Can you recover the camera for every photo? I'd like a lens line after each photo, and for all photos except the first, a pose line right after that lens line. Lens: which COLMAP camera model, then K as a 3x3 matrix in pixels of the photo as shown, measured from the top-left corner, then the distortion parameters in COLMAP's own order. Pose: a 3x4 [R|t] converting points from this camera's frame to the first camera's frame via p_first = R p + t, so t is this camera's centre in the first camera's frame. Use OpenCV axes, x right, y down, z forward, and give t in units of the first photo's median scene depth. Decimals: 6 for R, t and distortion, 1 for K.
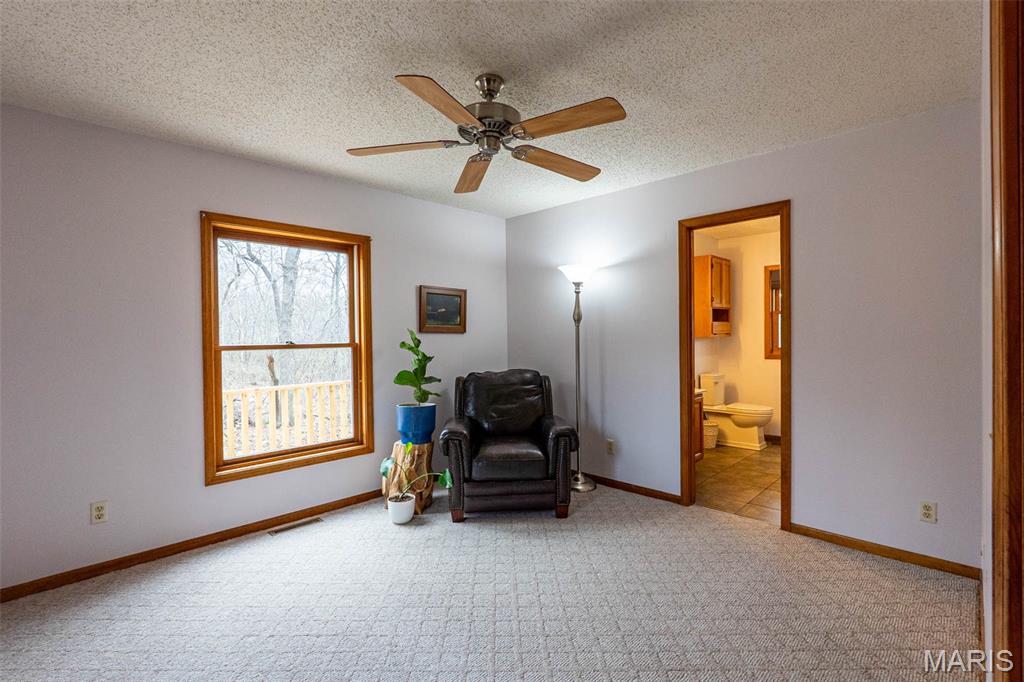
lens RADIAL K [[469.1, 0, 508.5], [0, 469.1, 339.9], [0, 0, 1]] dist [-0.006703, 0.001110]
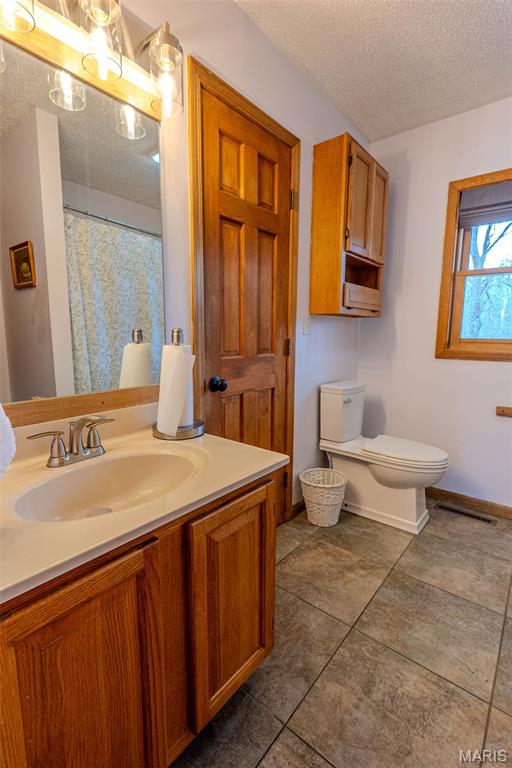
lens RADIAL K [[351.8, 0, 252.8], [0, 351.8, 384.6], [0, 0, 1]] dist [-0.006703, 0.001110]
pose [[0.996292, 0.004717, 0.085912, 0.299153], [-0.015955, 0.991307, 0.130597, 0.021372], [-0.084549, -0.131483, 0.987706, 0.611105]]
